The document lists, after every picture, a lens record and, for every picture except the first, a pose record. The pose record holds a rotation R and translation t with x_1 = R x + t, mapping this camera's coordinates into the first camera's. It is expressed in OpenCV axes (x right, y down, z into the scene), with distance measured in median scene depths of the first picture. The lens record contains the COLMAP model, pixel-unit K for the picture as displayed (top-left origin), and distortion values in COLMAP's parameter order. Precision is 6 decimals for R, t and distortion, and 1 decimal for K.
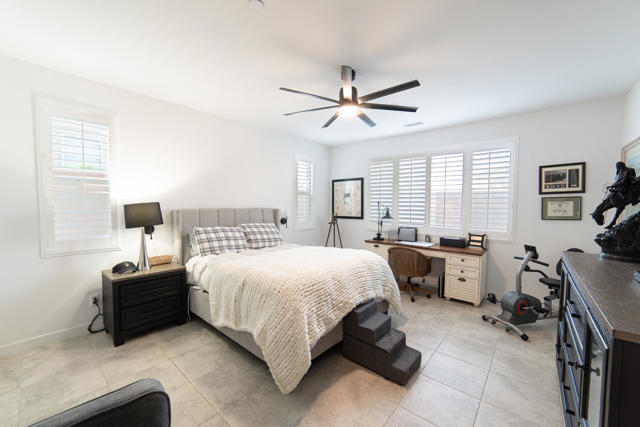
lens RADIAL K [[251.1, 0, 320.0], [0, 251.1, 213.5], [0, 0, 1]] dist [-0.012638, 0.000401]
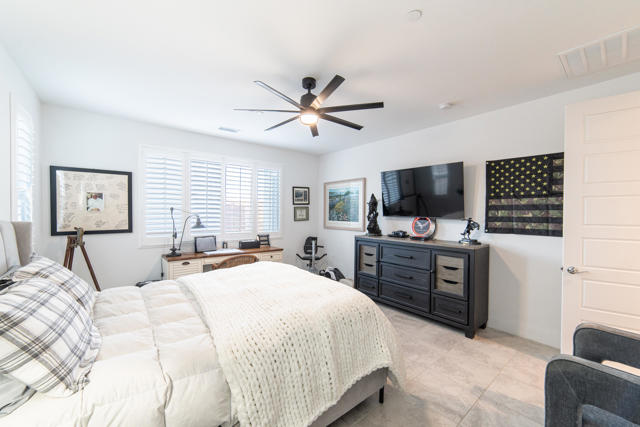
lens RADIAL K [[251.1, 0, 320.0], [0, 251.1, 213.5], [0, 0, 1]] dist [-0.012638, 0.000401]
pose [[0.175657, -0.011567, 0.984384, -0.508128], [0.028578, 0.999569, 0.006646, -0.023495], [-0.984037, 0.026965, 0.175911, 0.464432]]
